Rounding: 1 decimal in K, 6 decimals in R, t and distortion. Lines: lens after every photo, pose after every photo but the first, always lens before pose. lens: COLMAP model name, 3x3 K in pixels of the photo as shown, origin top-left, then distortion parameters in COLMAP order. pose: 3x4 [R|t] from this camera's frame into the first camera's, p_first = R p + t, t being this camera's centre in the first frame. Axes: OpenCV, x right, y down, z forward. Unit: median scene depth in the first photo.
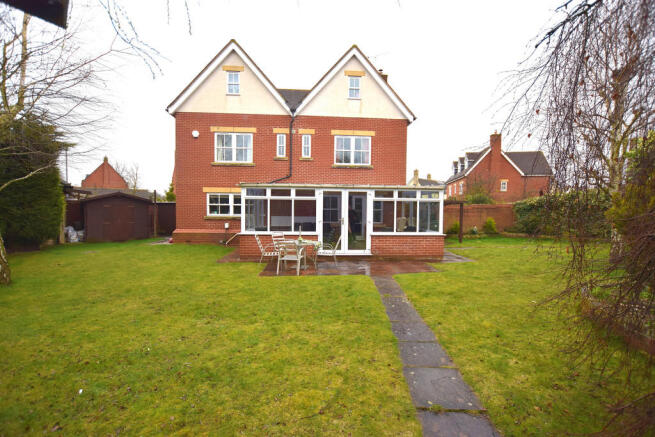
lens RADIAL K [[281.5, 0, 327.5], [0, 281.5, 218.5], [0, 0, 1]] dist [-0.031686, 0.000201]
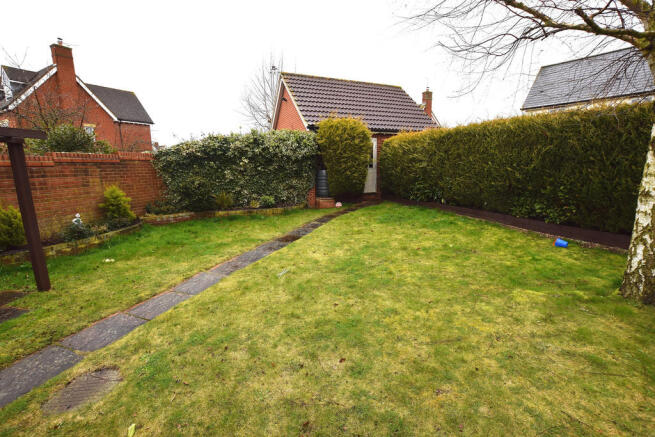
lens RADIAL K [[281.5, 0, 327.5], [0, 281.5, 218.5], [0, 0, 1]] dist [-0.031686, 0.000201]
pose [[0.263890, -0.186205, 0.946409, 0.139198], [0.058467, 0.982473, 0.176998, -0.004927], [-0.962779, 0.008626, 0.270152, 0.296720]]
